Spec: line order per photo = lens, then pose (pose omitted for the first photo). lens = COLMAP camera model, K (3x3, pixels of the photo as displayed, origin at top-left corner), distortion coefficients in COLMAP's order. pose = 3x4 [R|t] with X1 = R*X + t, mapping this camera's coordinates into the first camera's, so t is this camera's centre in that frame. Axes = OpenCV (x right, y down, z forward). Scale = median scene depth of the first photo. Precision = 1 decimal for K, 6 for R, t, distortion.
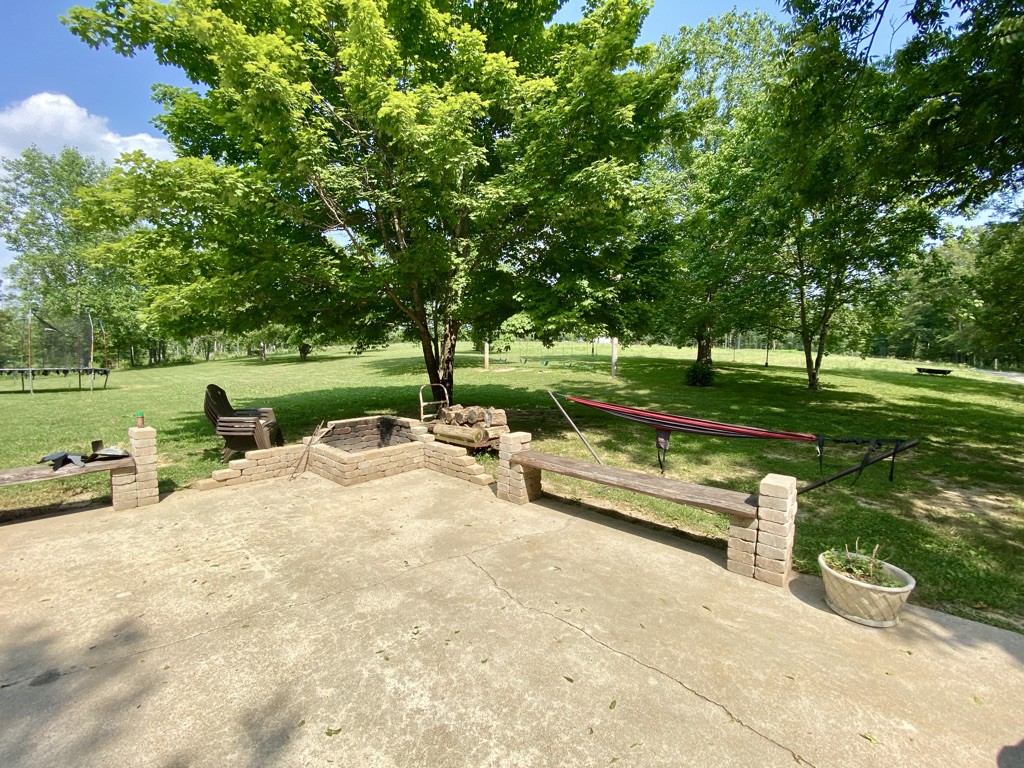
lens RADIAL K [[409.9, 0, 512.0], [0, 409.9, 384.0], [0, 0, 1]] dist [0.031140, -0.027429]
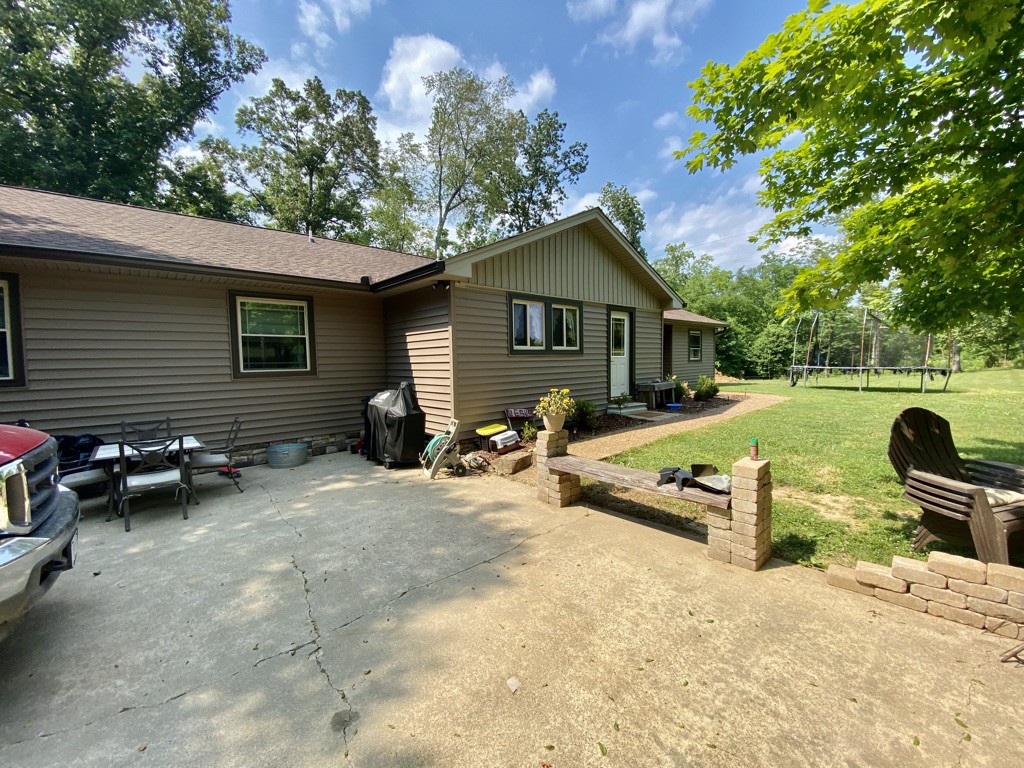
lens RADIAL K [[409.9, 0, 512.0], [0, 409.9, 384.0], [0, 0, 1]] dist [0.031140, -0.027429]
pose [[-0.102277, 0.052599, -0.993364, -0.114023], [-0.041661, 0.997498, 0.057108, -0.054606], [0.993883, 0.047226, -0.099830, 0.598232]]
